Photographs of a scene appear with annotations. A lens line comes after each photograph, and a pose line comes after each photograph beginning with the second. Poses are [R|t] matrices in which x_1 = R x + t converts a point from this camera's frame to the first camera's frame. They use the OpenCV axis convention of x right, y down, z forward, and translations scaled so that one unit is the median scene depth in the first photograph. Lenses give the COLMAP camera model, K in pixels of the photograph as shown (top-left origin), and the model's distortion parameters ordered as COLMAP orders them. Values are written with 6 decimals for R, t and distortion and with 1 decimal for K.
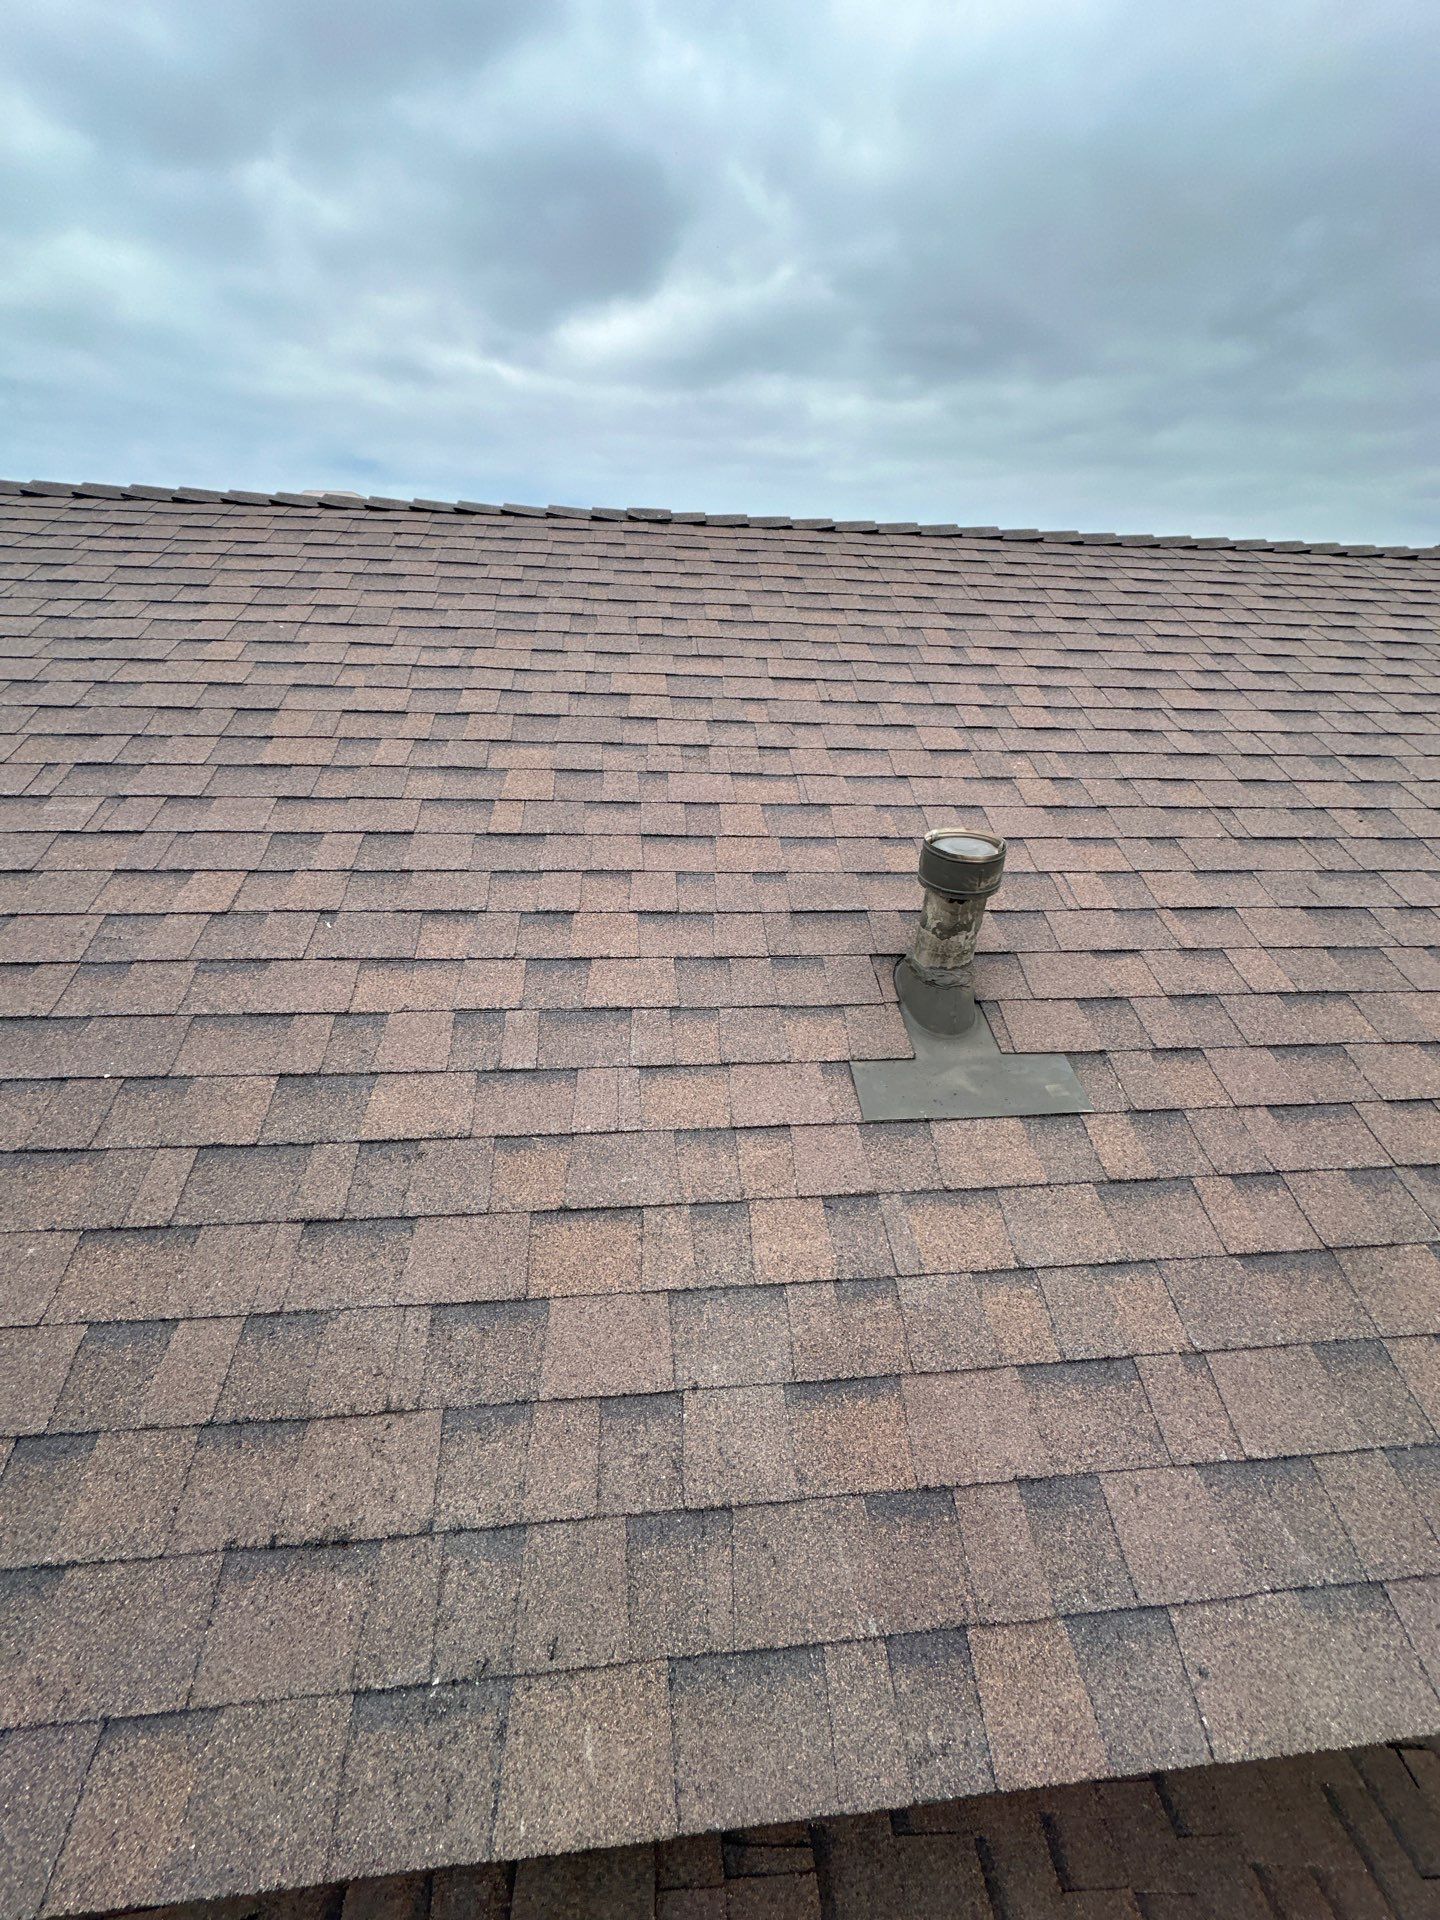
lens RADIAL K [[756.5, 0, 720.0], [0, 756.5, 960.0], [0, 0, 1]] dist [0.000084, 0.000315]
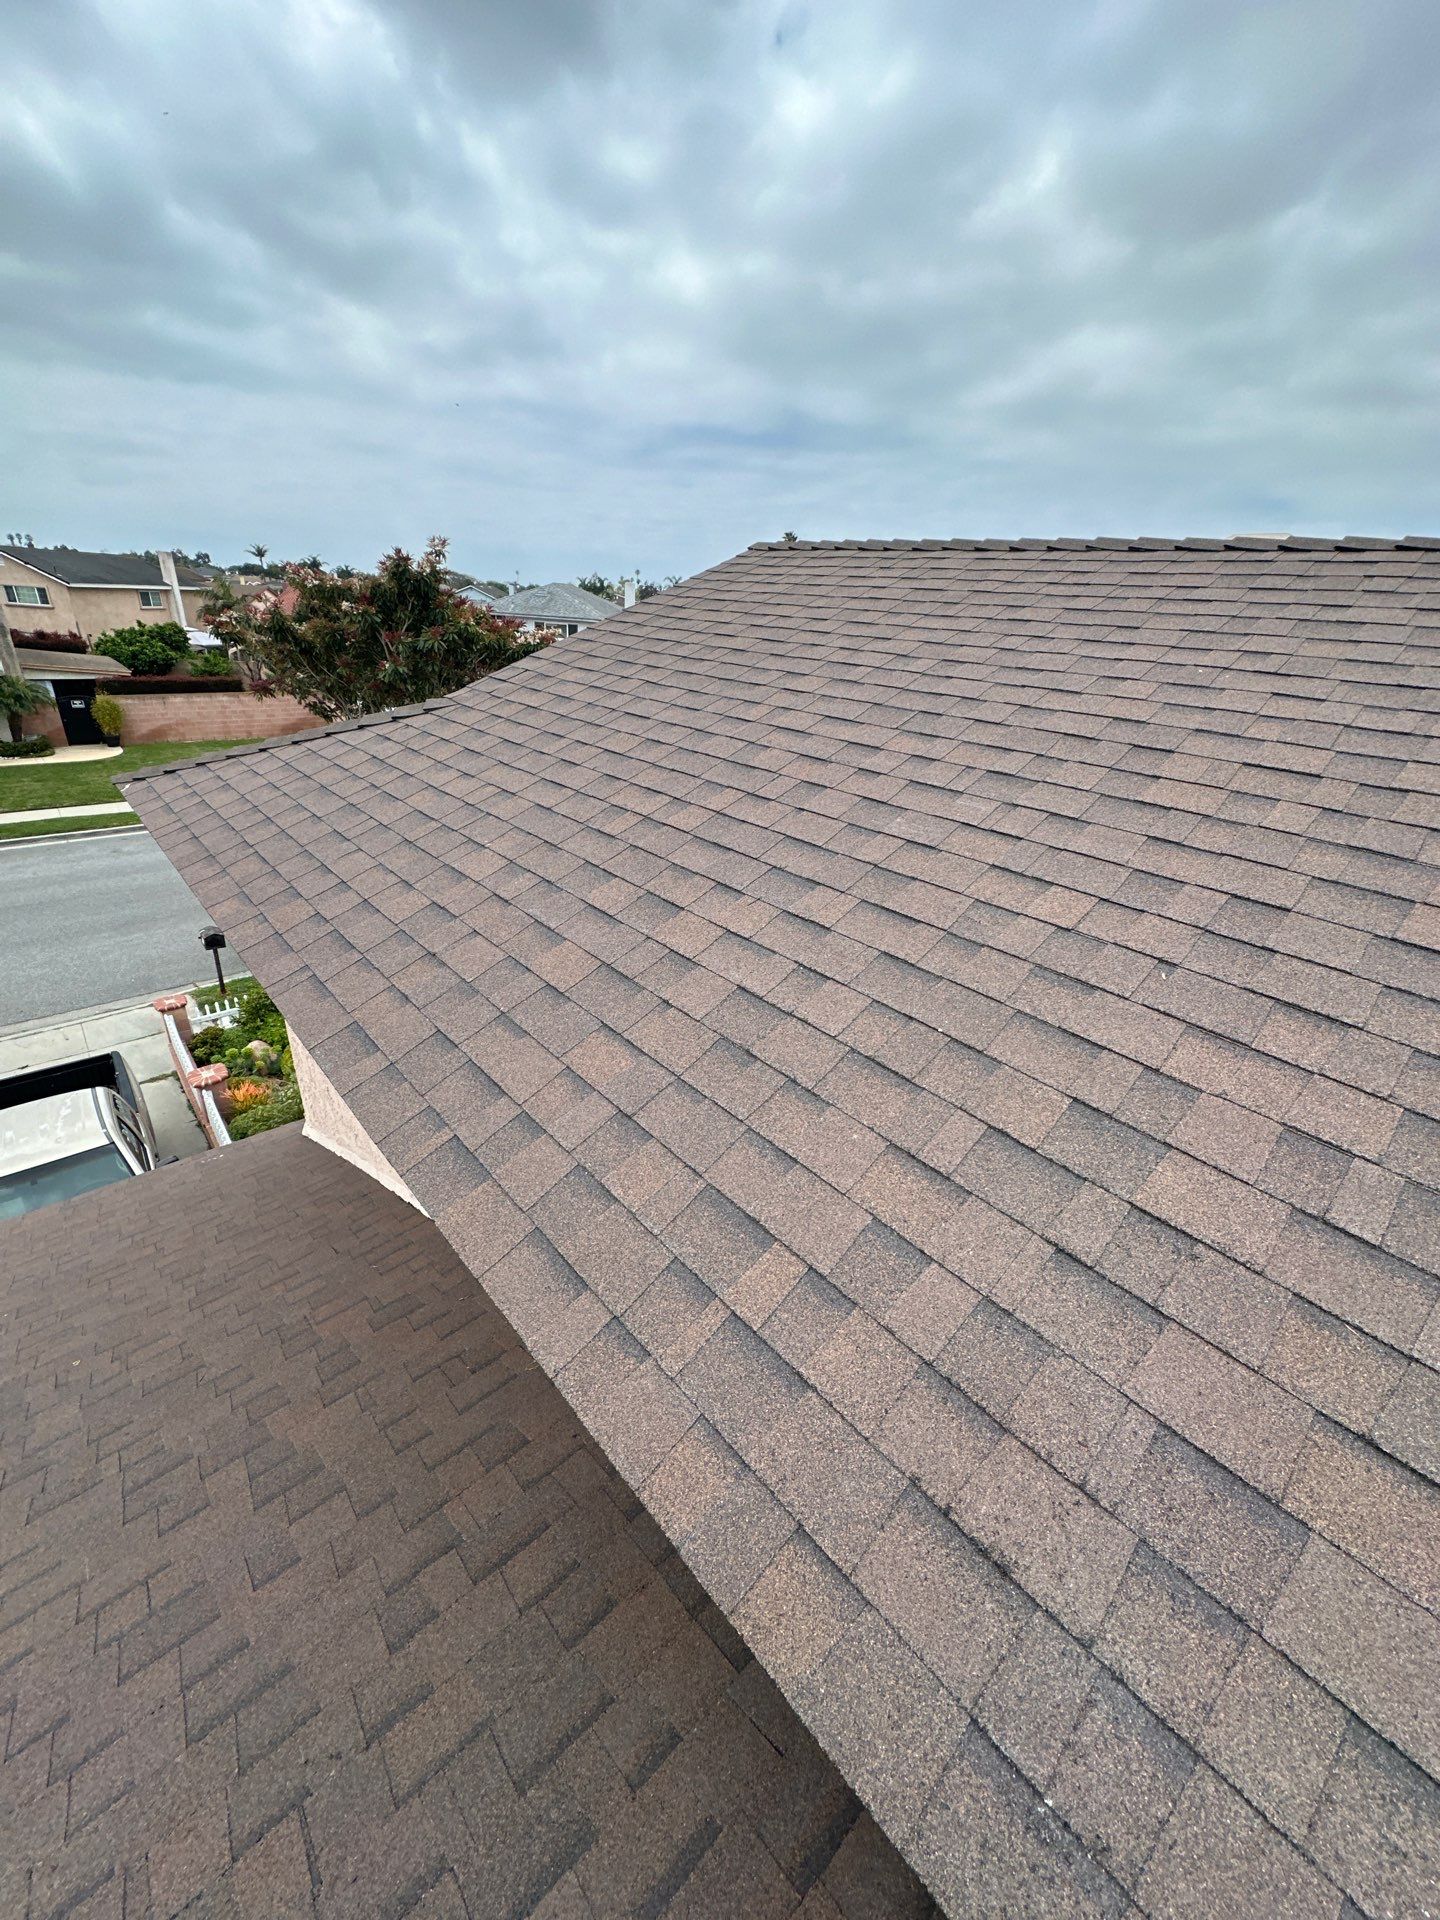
lens RADIAL K [[756.5, 0, 720.0], [0, 756.5, 960.0], [0, 0, 1]] dist [0.000084, 0.000315]
pose [[0.603417, 0.348750, -0.717120, -0.164117], [-0.380588, 0.916213, 0.125329, 0.028023], [0.700743, 0.197301, 0.685589, -0.058728]]
